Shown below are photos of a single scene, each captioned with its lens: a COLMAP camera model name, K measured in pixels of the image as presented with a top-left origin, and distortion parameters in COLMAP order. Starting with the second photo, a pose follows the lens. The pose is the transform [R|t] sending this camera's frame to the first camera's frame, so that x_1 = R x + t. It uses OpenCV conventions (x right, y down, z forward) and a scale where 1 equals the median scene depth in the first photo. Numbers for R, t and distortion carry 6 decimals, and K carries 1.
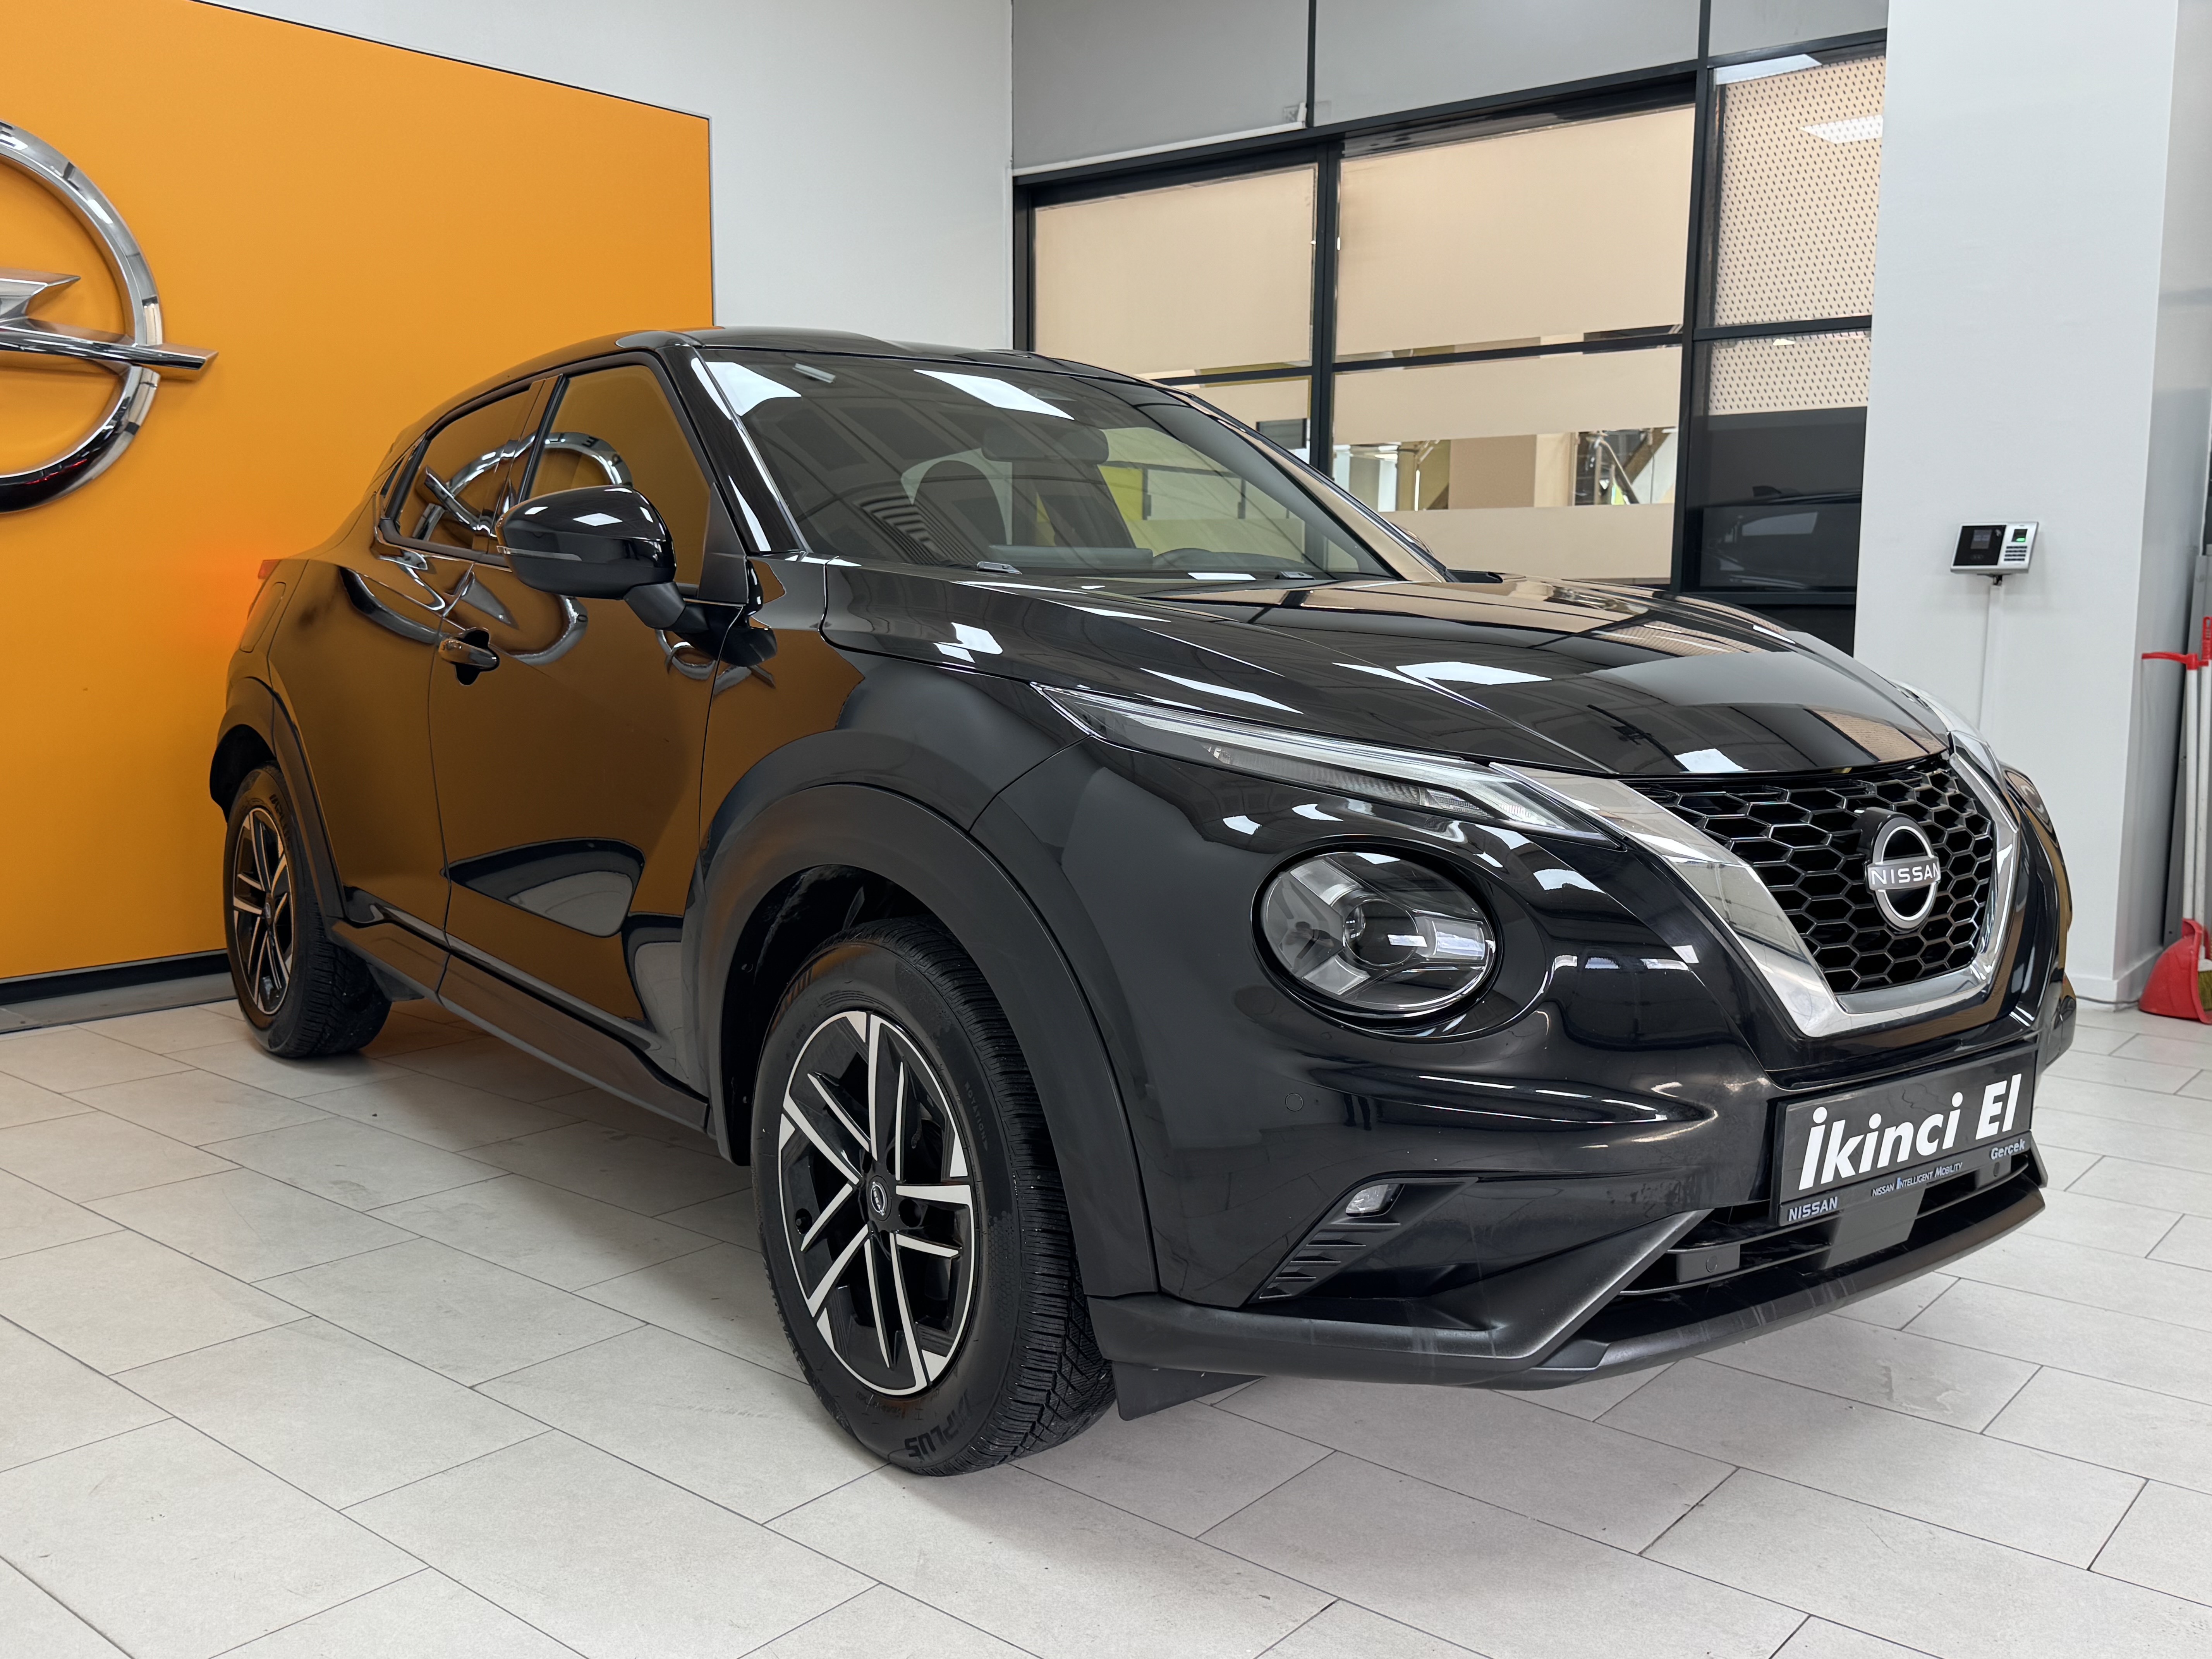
lens RADIAL K [[1938.3, 0, 1106.0], [0, 1938.3, 829.5], [0, 0, 1]] dist [0.070719, -0.119151]
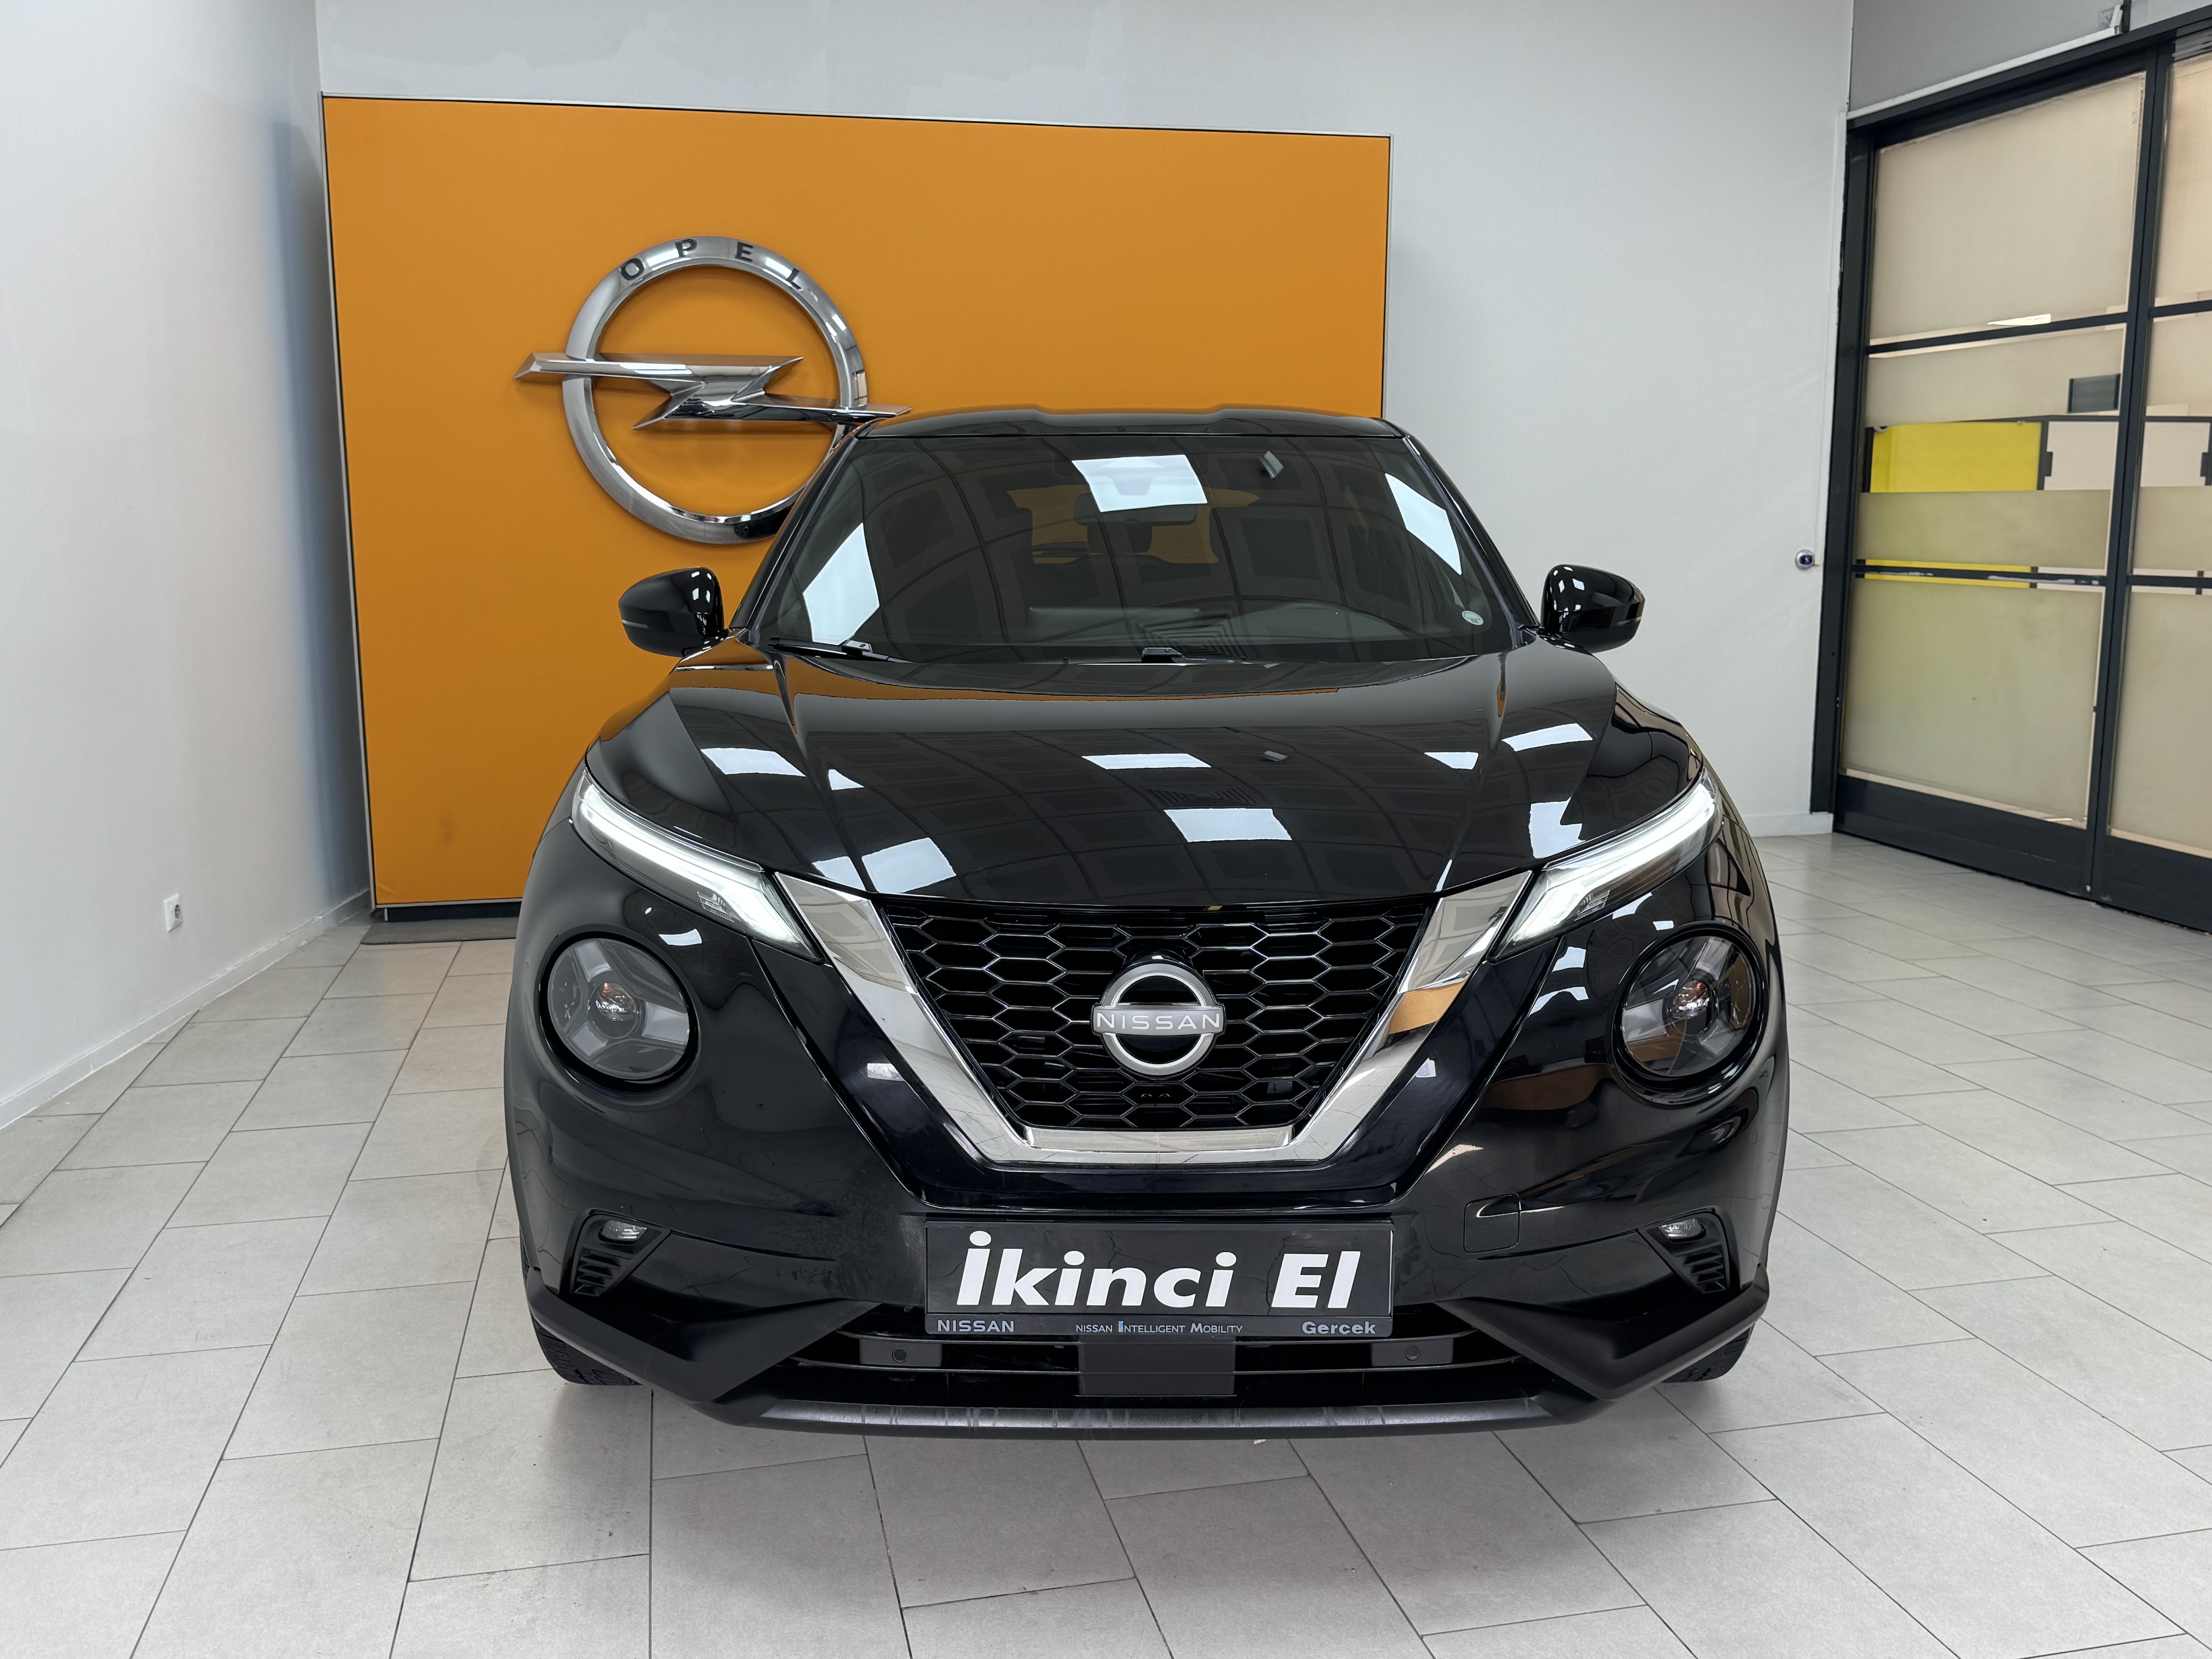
lens RADIAL K [[1964.9, 0, 1111.3], [0, 1964.9, 760.9], [0, 0, 1]] dist [0.070108, -0.111721]
pose [[0.789306, 0.066014, -0.610441, 0.433737], [-0.062267, 0.997684, 0.027379, -0.059120], [0.610834, 0.016399, 0.791589, 0.082102]]
